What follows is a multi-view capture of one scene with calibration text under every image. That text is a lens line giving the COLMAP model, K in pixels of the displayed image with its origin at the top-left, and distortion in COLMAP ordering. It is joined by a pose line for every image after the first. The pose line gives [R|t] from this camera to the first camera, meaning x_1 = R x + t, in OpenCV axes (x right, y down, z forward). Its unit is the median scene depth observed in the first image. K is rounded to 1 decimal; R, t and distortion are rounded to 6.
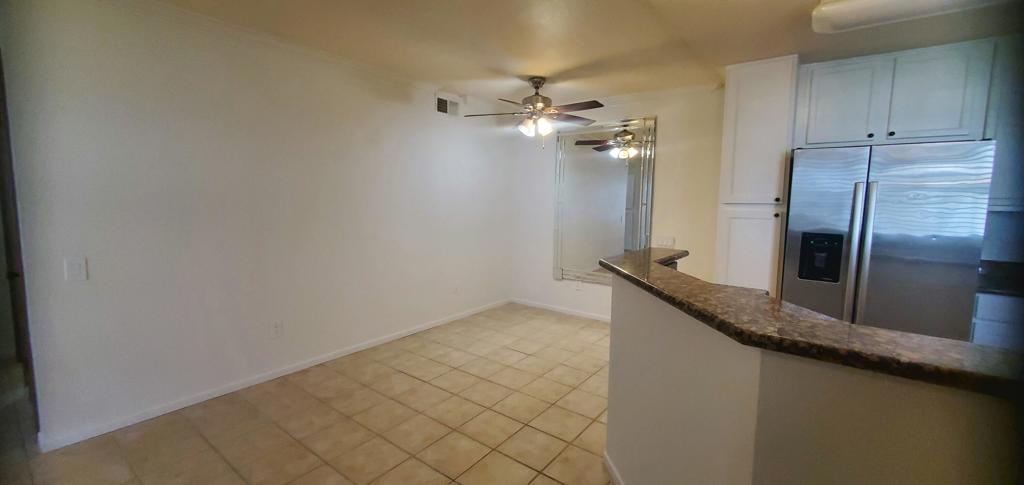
lens RADIAL K [[407.8, 0, 519.1], [0, 407.8, 238.3], [0, 0, 1]] dist [0.005041, -0.000715]
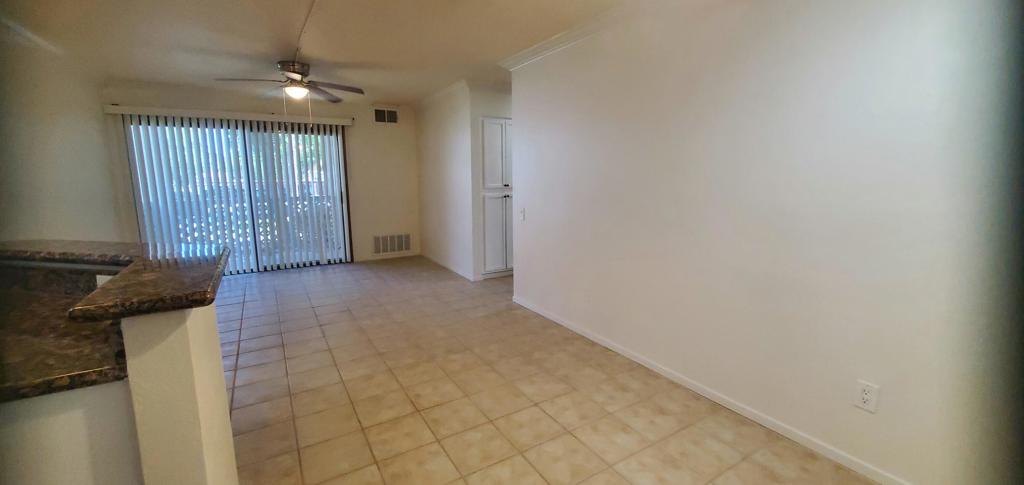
lens RADIAL K [[407.8, 0, 518.4], [0, 407.8, 237.9], [0, 0, 1]] dist [0.005041, -0.000715]
pose [[-0.365433, 0.128459, -0.921931, 0.476449], [-0.095152, 0.980088, 0.174279, -0.101737], [0.925961, 0.151411, -0.345934, 1.192967]]
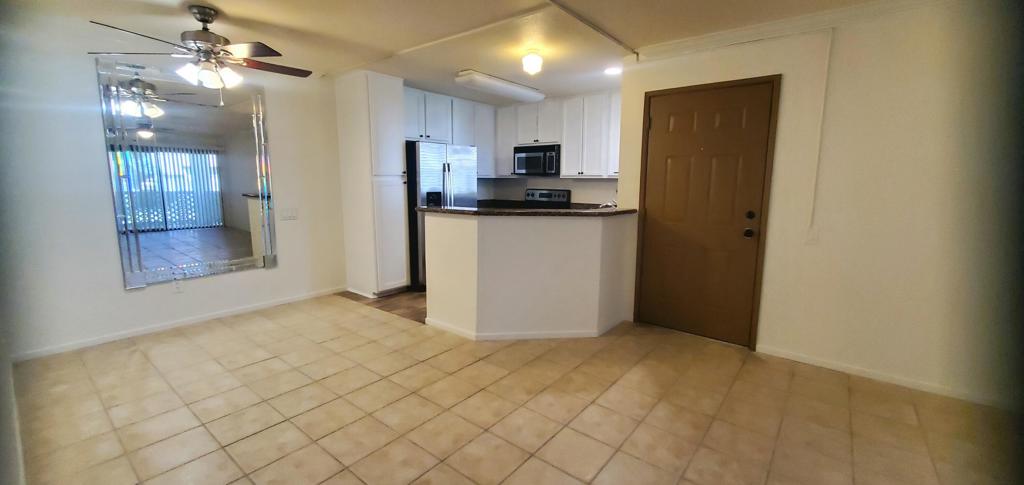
lens RADIAL K [[407.8, 0, 520.4], [0, 407.8, 237.3], [0, 0, 1]] dist [0.005041, -0.000715]
pose [[0.023794, -0.156319, 0.987420, -0.900830], [0.093281, 0.983738, 0.153488, -0.048453], [-0.995355, 0.088456, 0.037989, 0.520141]]
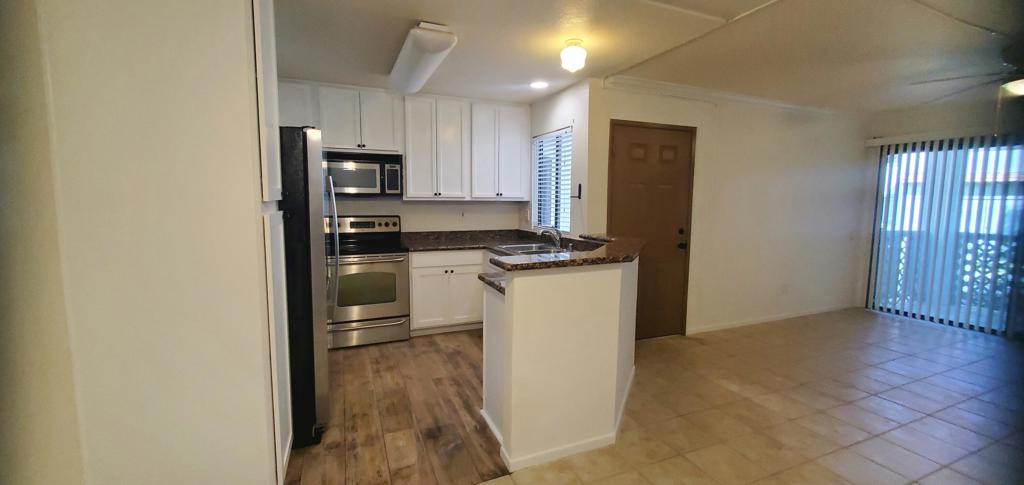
lens RADIAL K [[407.8, 0, 519.4], [0, 407.8, 236.7], [0, 0, 1]] dist [0.005041, -0.000715]
pose [[-0.867609, -0.071341, 0.492102, -0.046141], [0.026717, 0.981537, 0.189399, -0.141018], [-0.496528, 0.177472, -0.849684, 1.378800]]
